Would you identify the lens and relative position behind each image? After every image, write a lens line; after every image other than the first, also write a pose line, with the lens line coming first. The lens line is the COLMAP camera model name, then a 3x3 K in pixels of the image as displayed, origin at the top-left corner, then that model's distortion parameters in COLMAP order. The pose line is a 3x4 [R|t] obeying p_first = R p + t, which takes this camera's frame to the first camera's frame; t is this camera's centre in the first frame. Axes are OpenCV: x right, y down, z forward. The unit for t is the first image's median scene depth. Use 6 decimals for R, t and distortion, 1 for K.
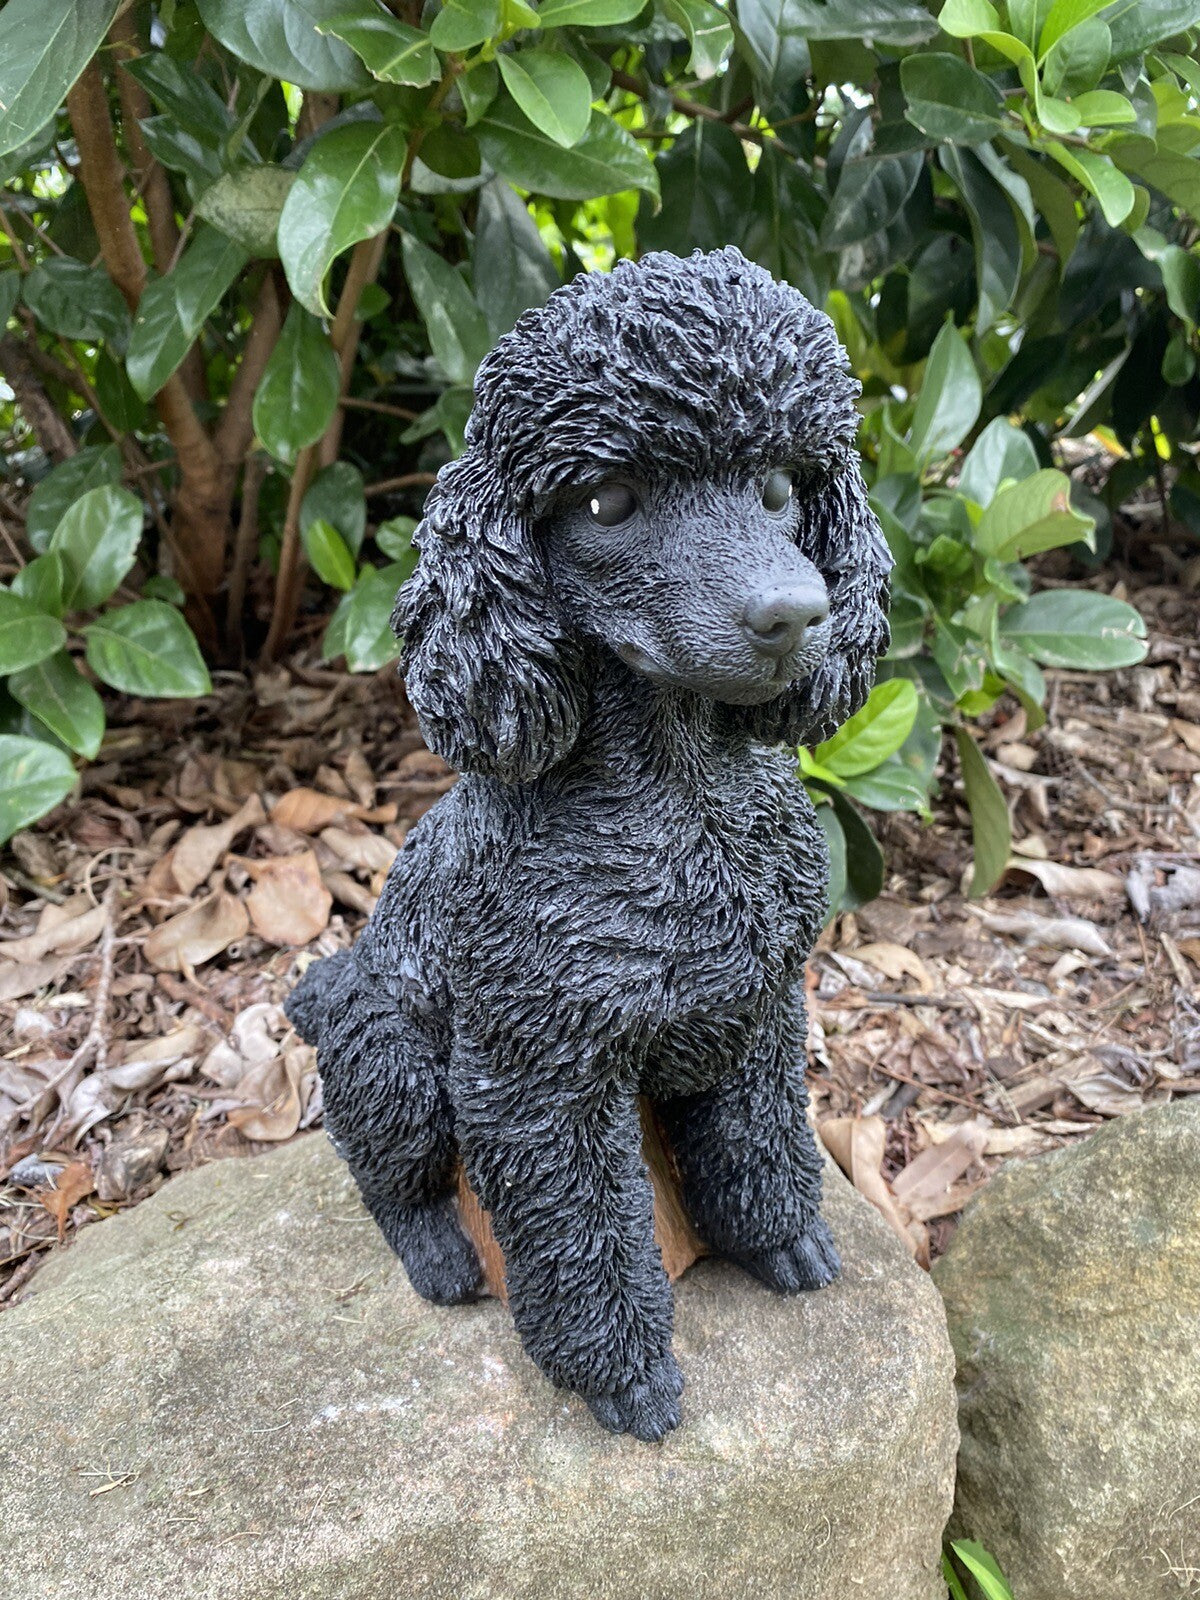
lens RADIAL K [[1177.5, 0, 586.6], [0, 1177.5, 797.0], [0, 0, 1]] dist [-0.022377, -0.004340]
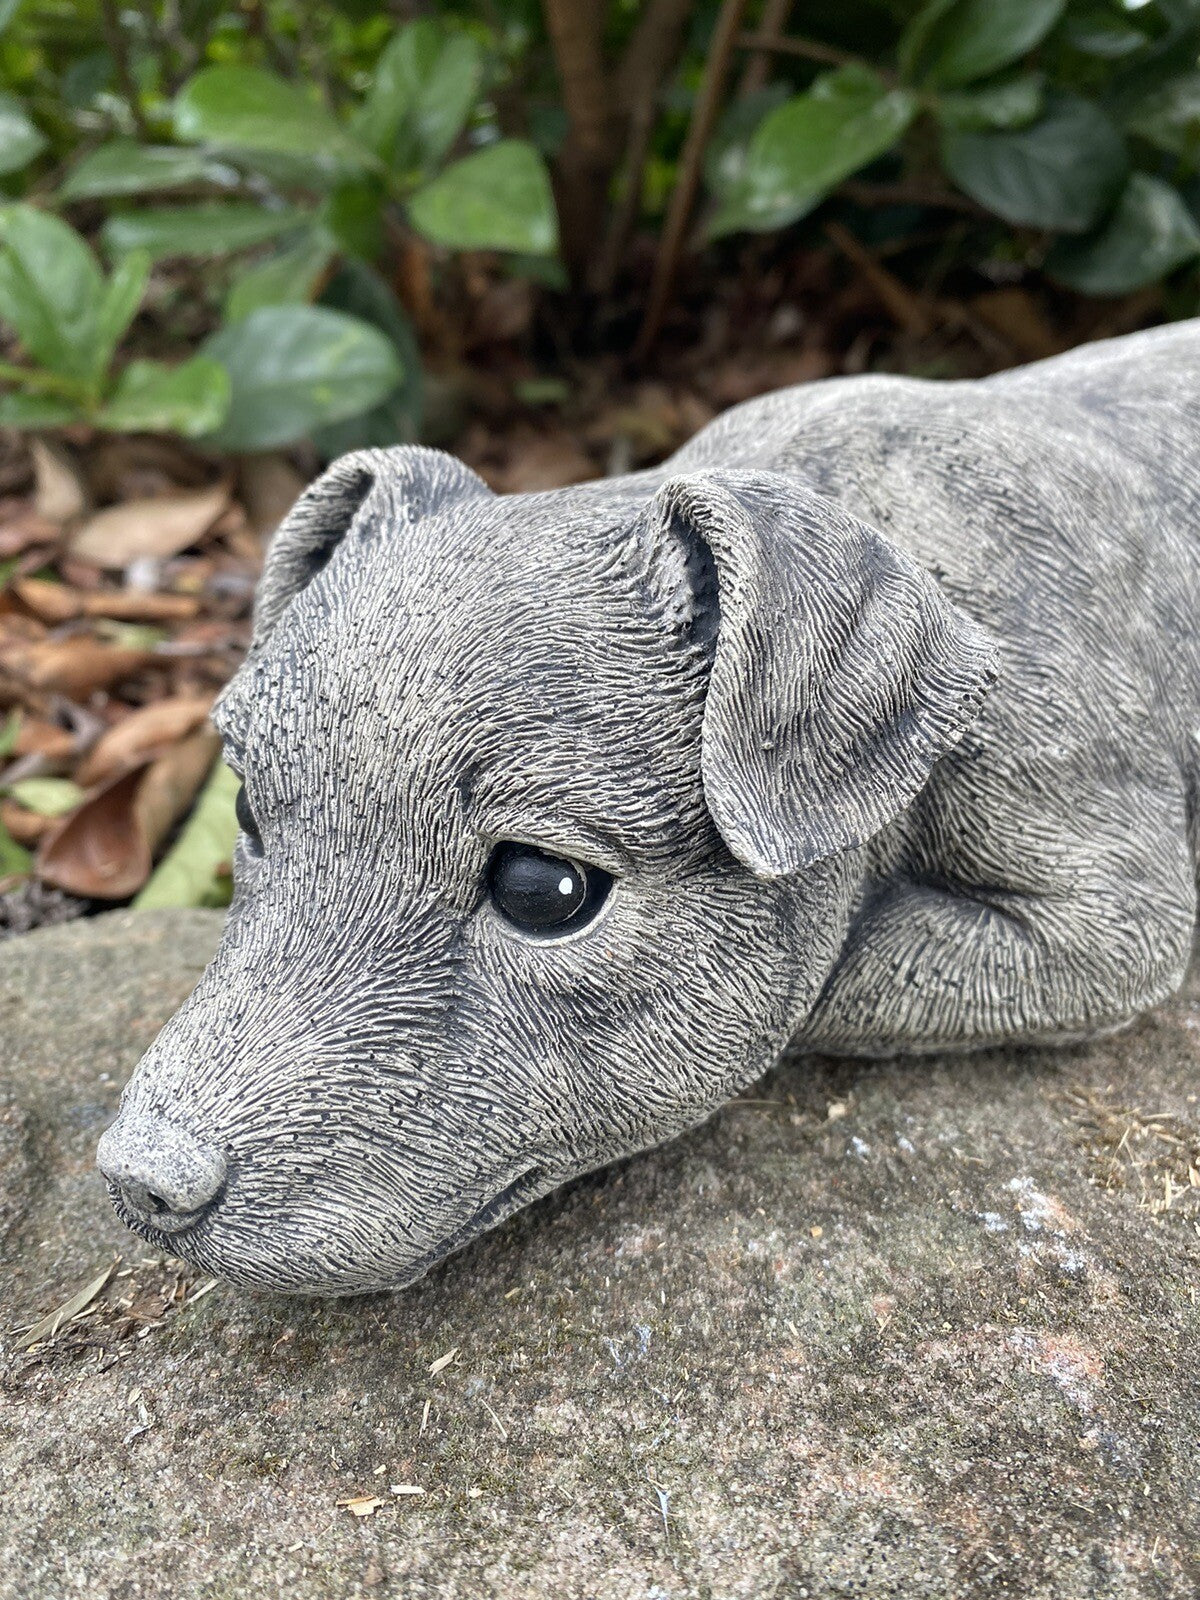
lens RADIAL K [[1177.5, 0, 607.3], [0, 1177.5, 790.1], [0, 0, 1]] dist [-0.022377, -0.004340]
pose [[0.959633, 0.139043, -0.244483, -0.156276], [-0.128200, 0.989944, 0.059797, 0.373858], [0.250339, -0.026041, 0.967808, 0.649147]]
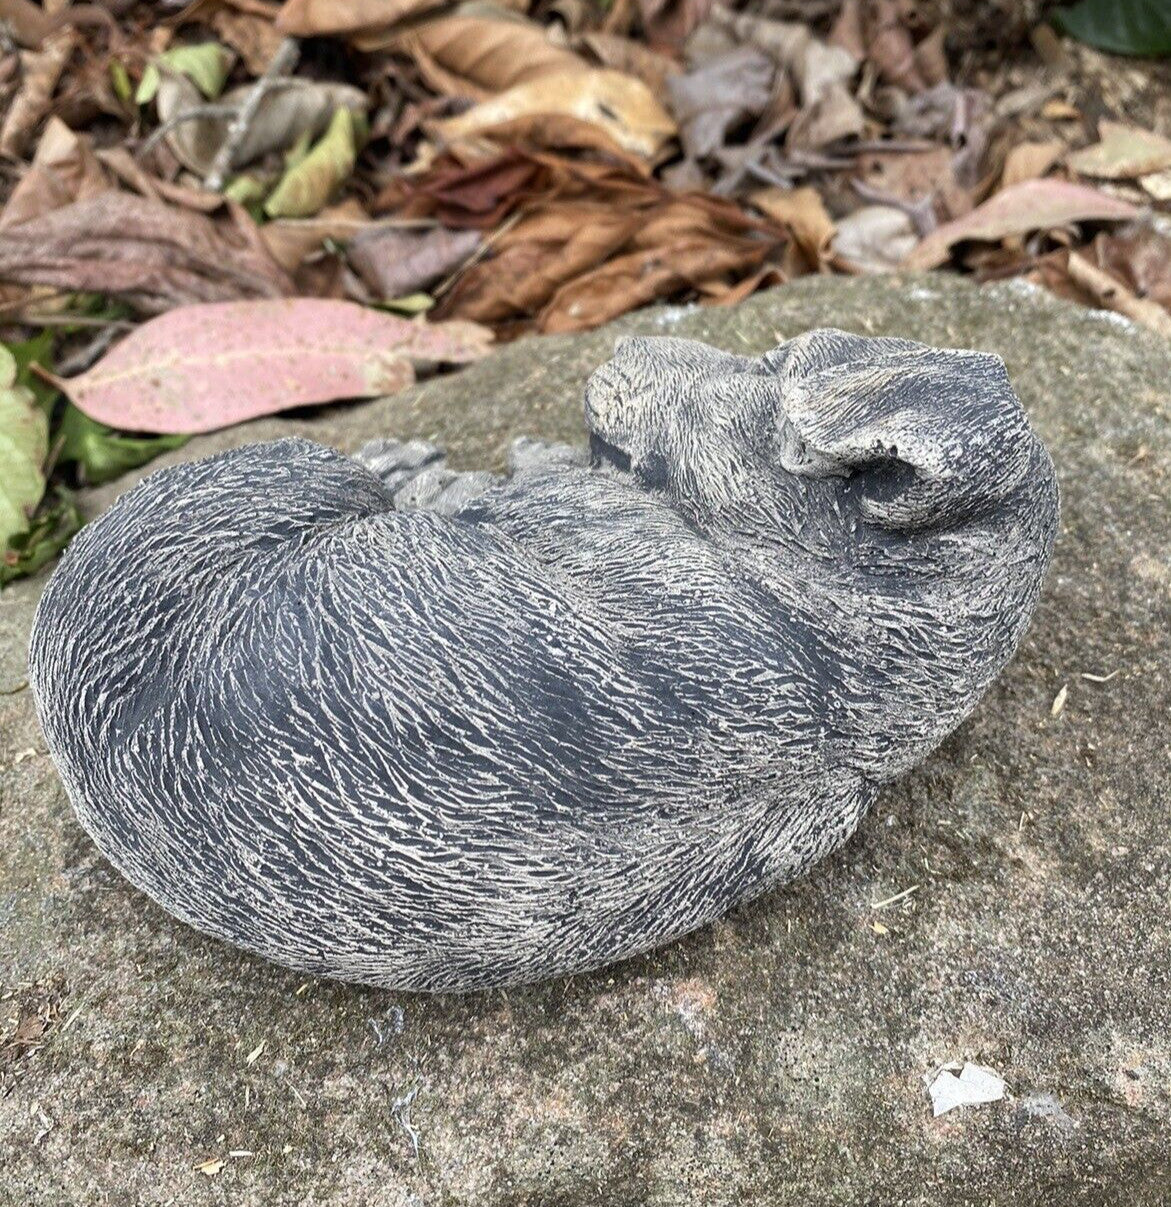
lens RADIAL K [[1174.0, 0, 589.9], [0, 1174.0, 519.2], [0, 0, 1]] dist [-0.020999, 0.000000]
pose [[0.990318, 0.101946, -0.094221, -0.099218], [-0.055005, 0.911353, 0.407934, 0.140728], [0.127456, -0.398802, 0.908137, 0.635427]]
